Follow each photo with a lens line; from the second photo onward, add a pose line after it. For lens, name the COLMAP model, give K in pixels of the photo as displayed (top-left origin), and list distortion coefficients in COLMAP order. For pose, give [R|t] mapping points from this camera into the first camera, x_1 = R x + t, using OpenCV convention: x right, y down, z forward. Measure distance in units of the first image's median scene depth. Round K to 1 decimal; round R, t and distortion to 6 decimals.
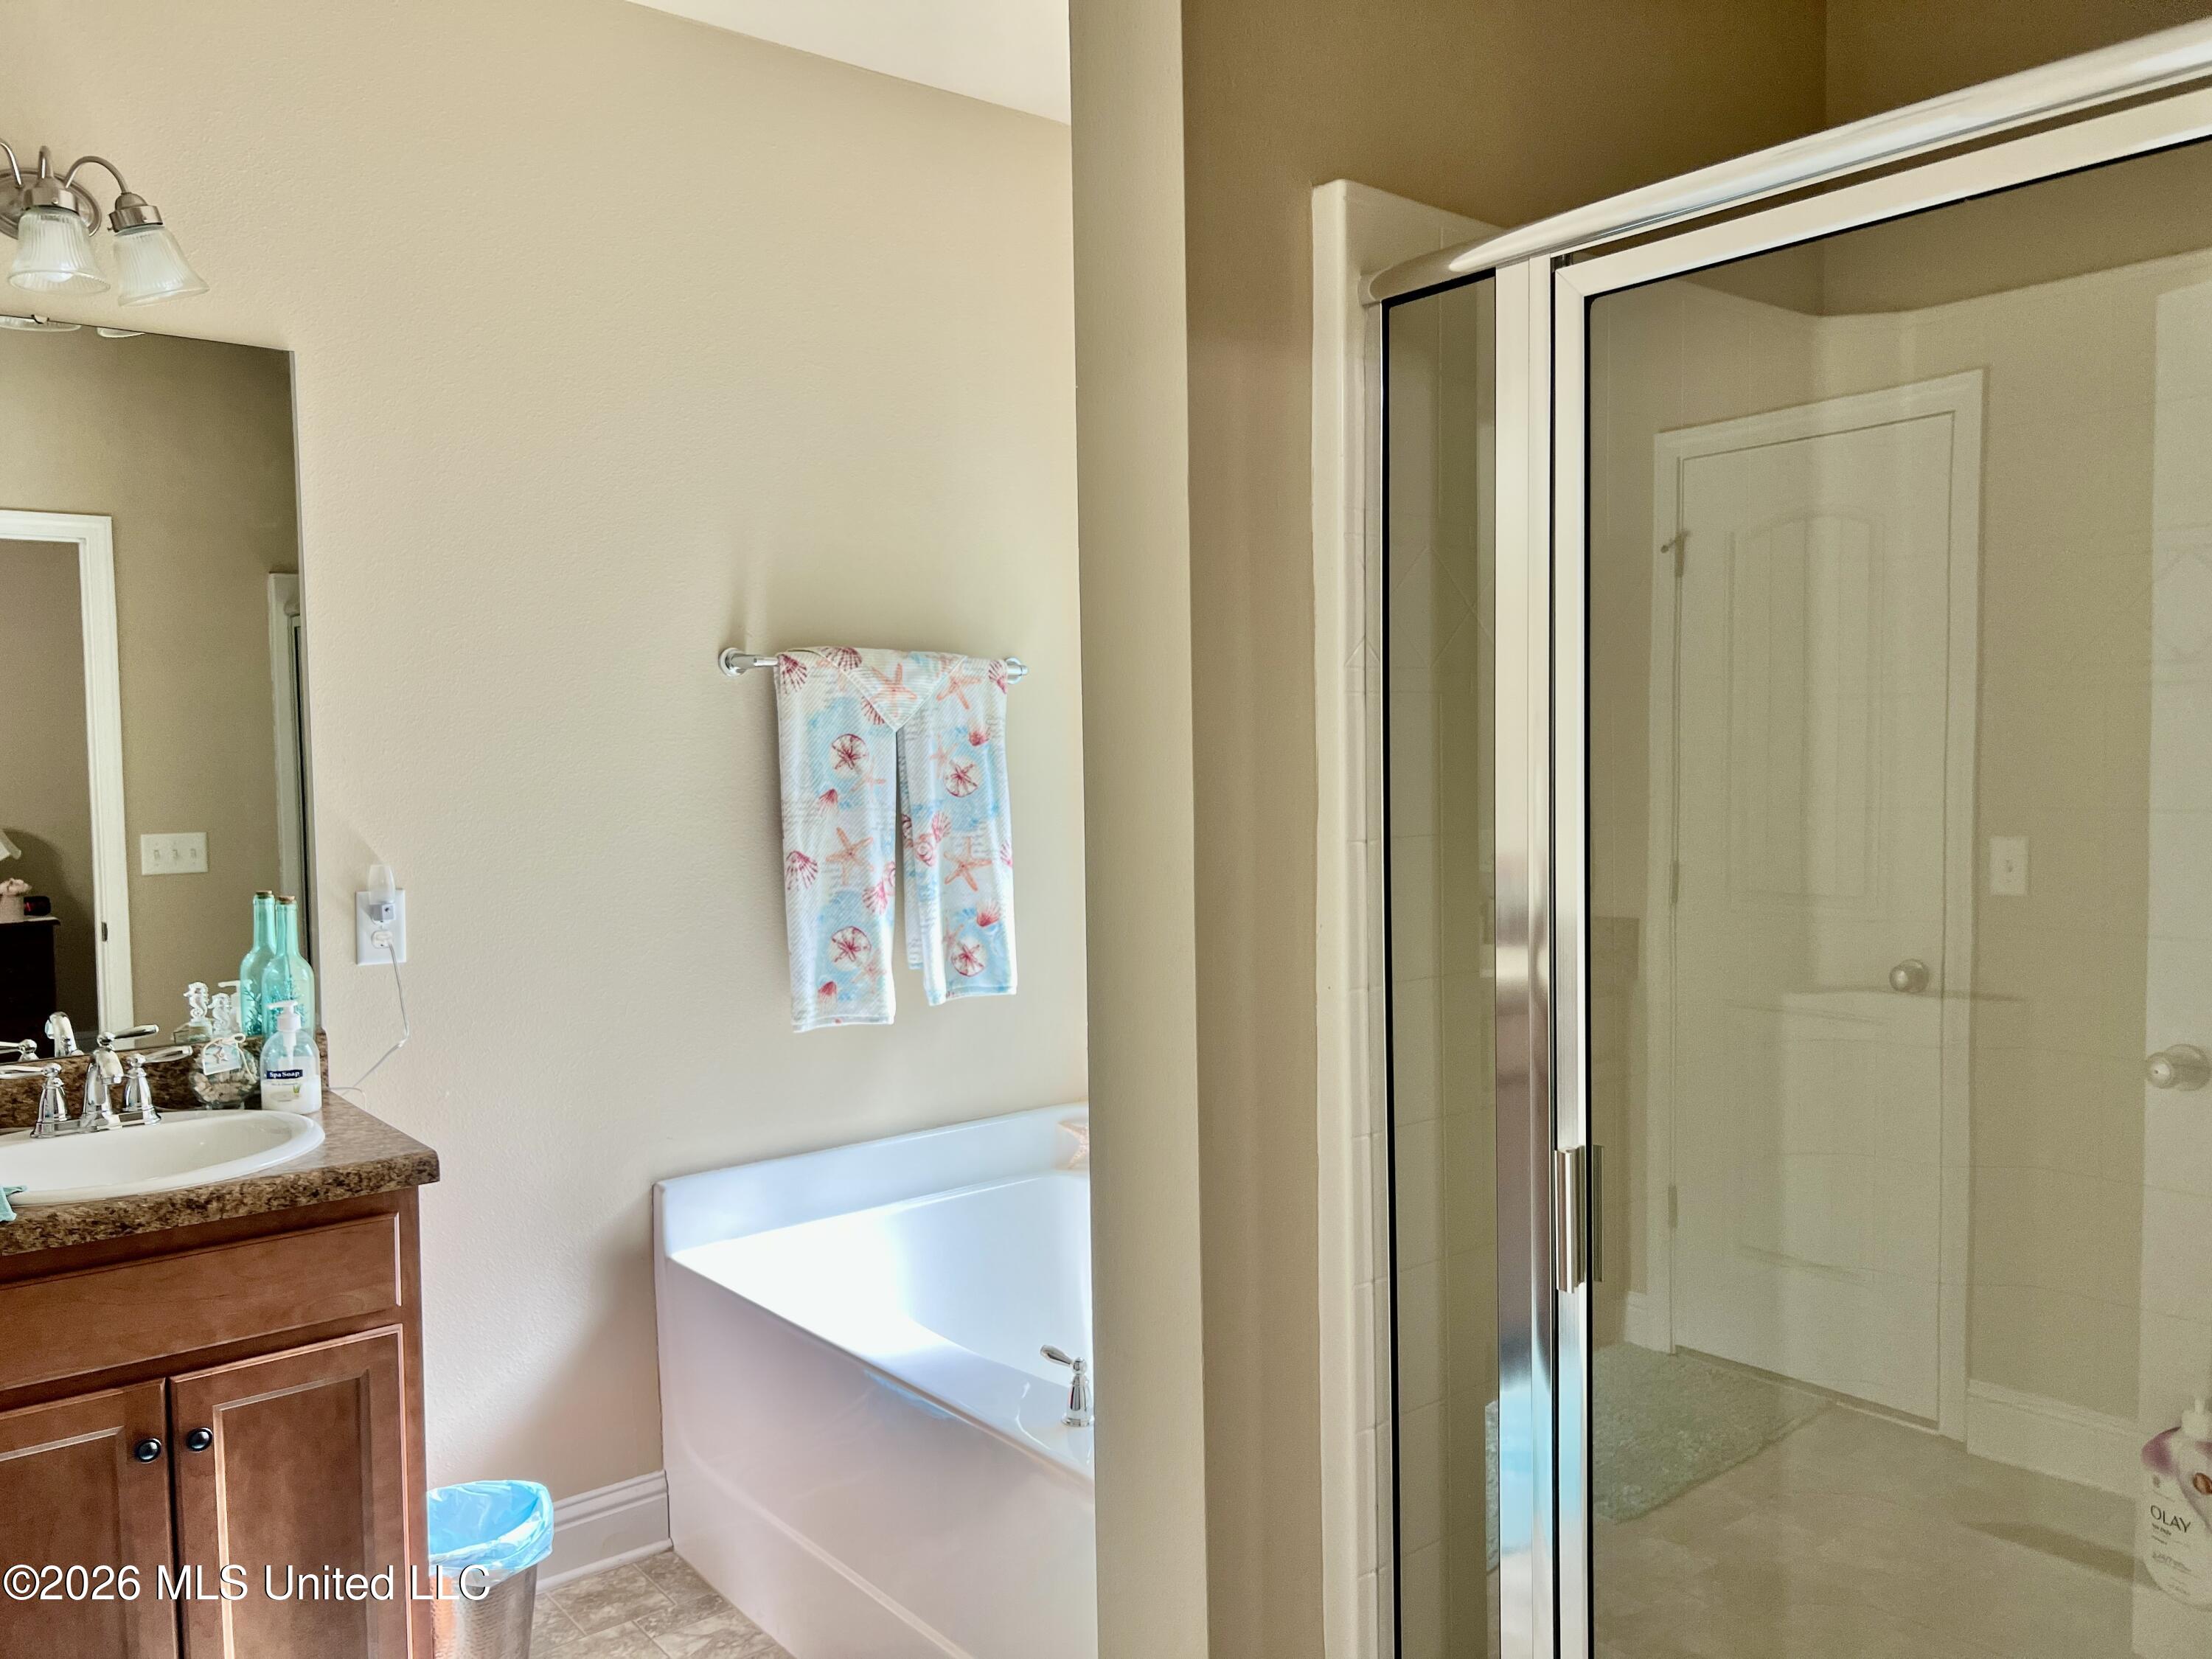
lens RADIAL K [[1671.4, 0, 1106.2], [0, 1671.4, 839.9], [0, 0, 1]] dist [0.055455, -0.051476]
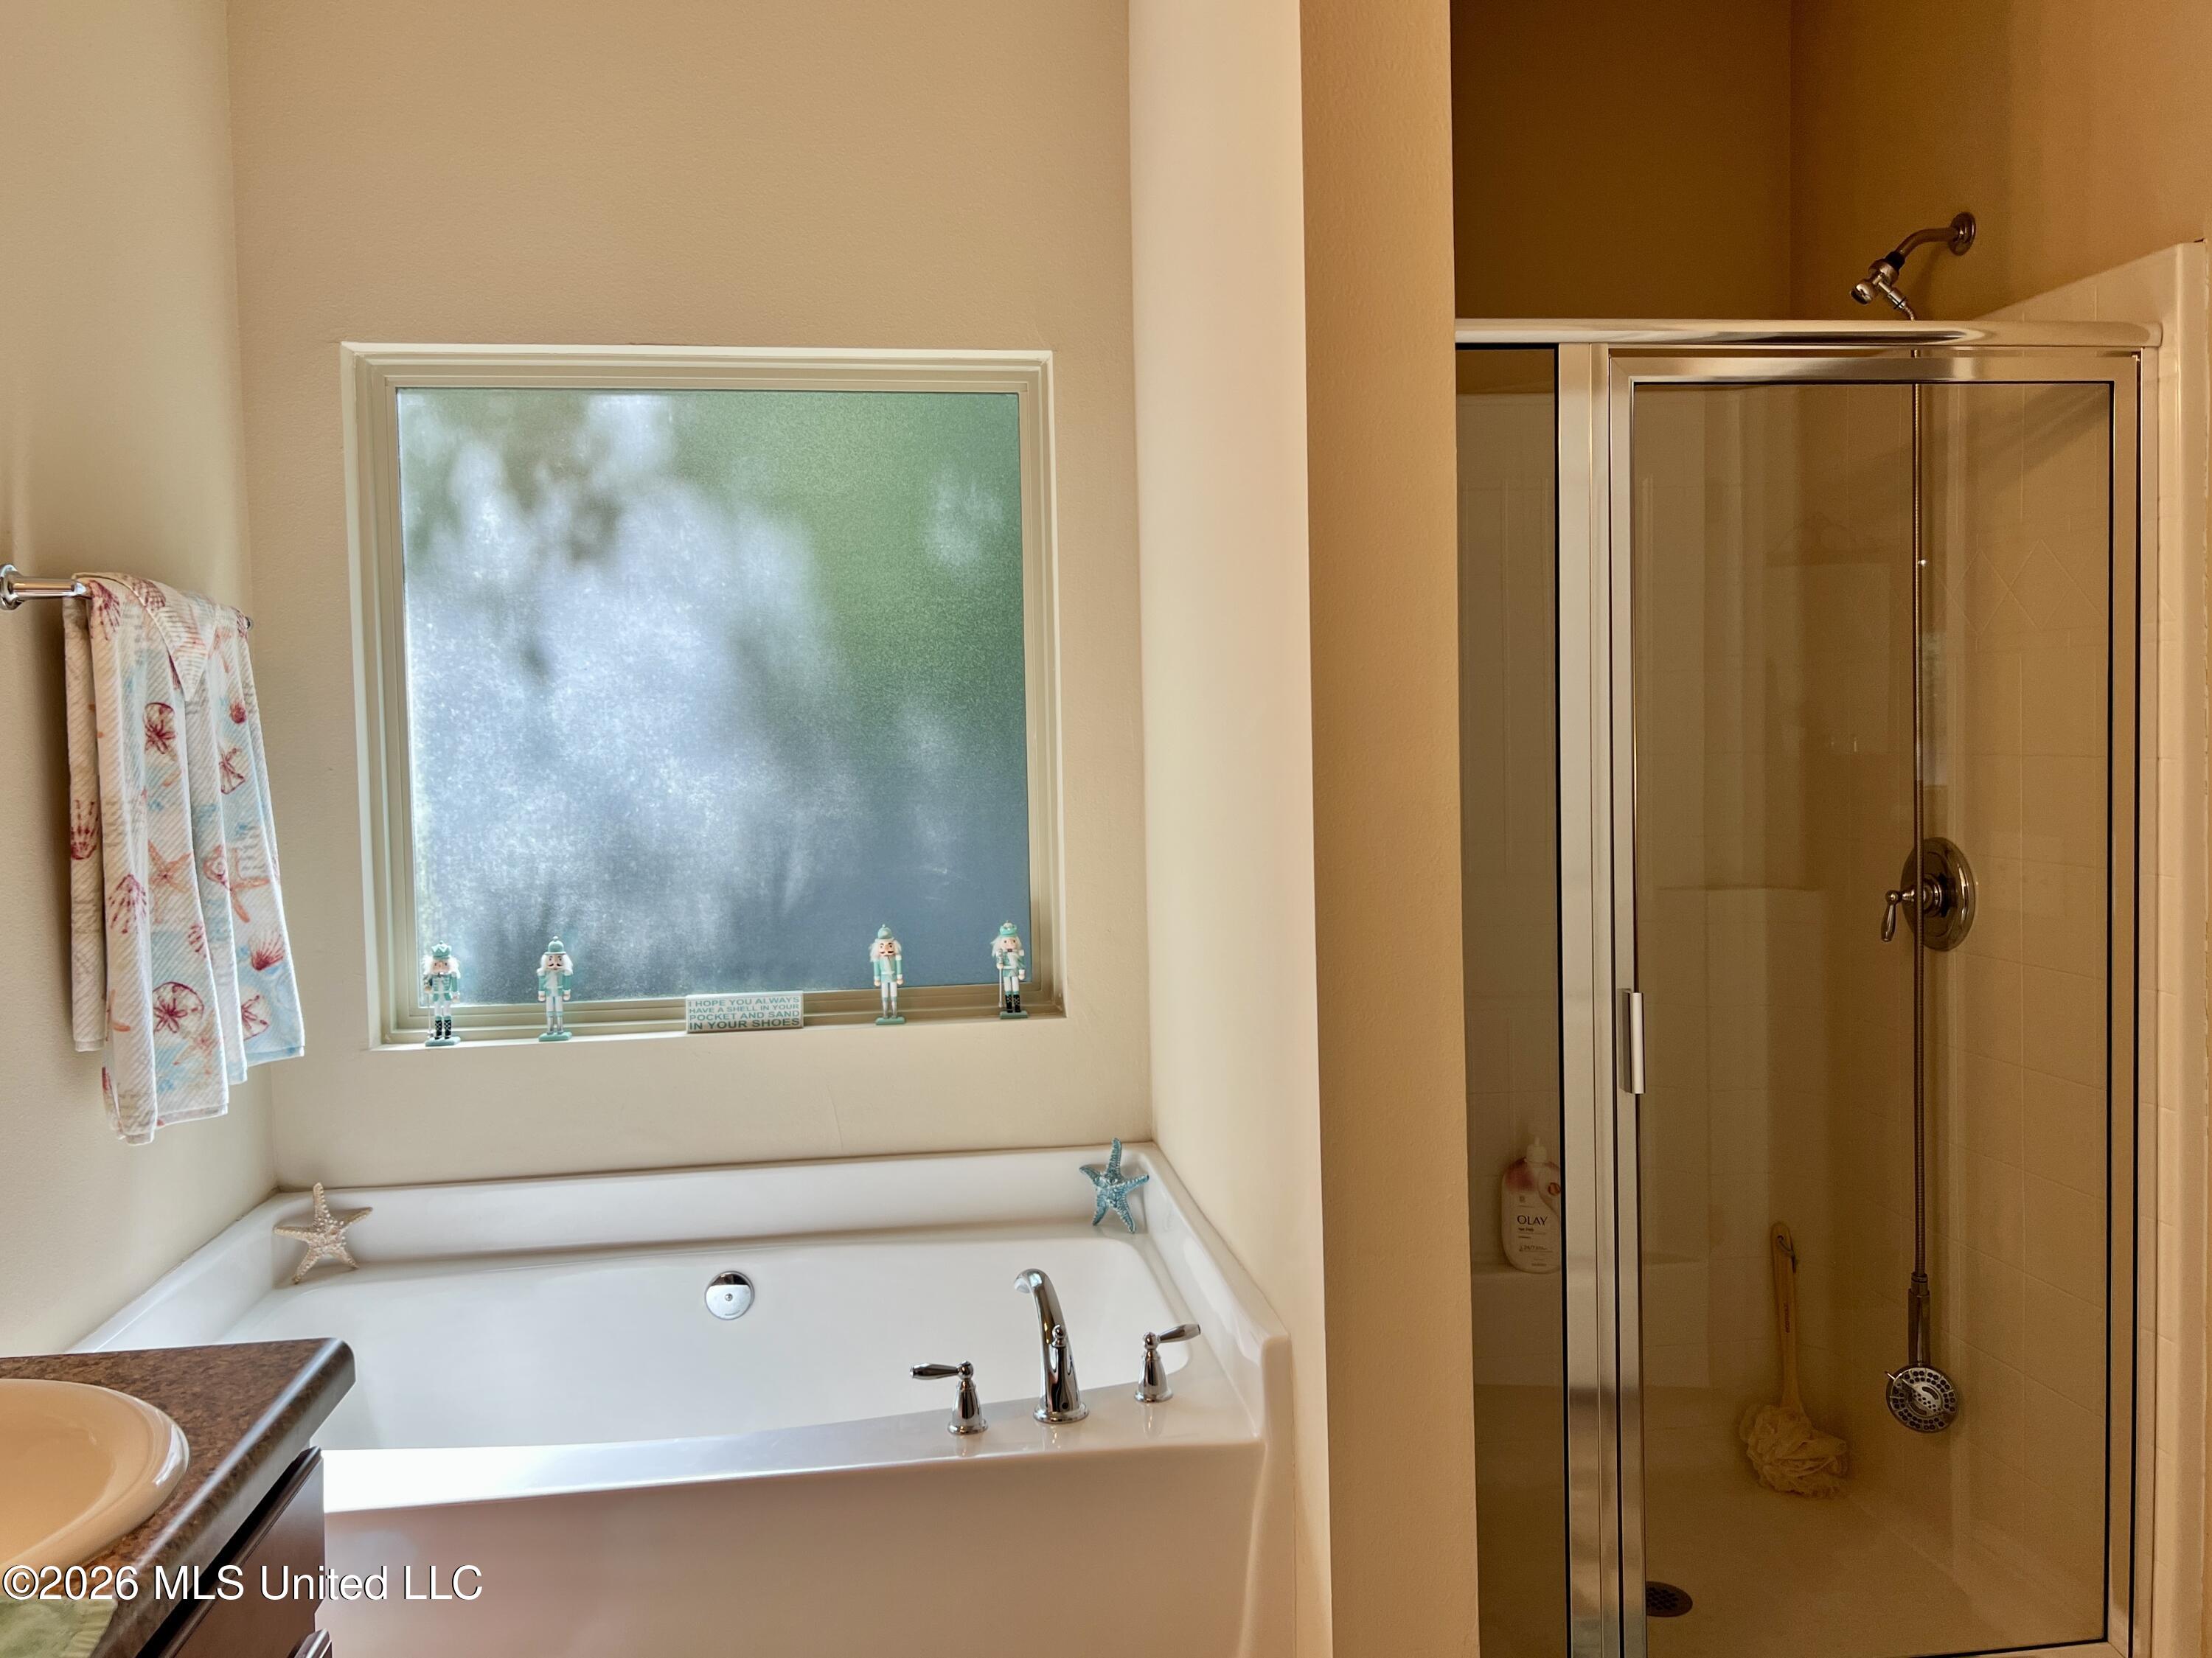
lens RADIAL K [[1832.1, 0, 1110.0], [0, 1832.1, 824.5], [0, 0, 1]] dist [0.009668, 0.001116]
pose [[0.518816, -0.040790, 0.853912, -0.595589], [0.060312, 0.998119, 0.011035, 0.001914], [-0.852756, 0.045776, 0.520300, 0.275470]]
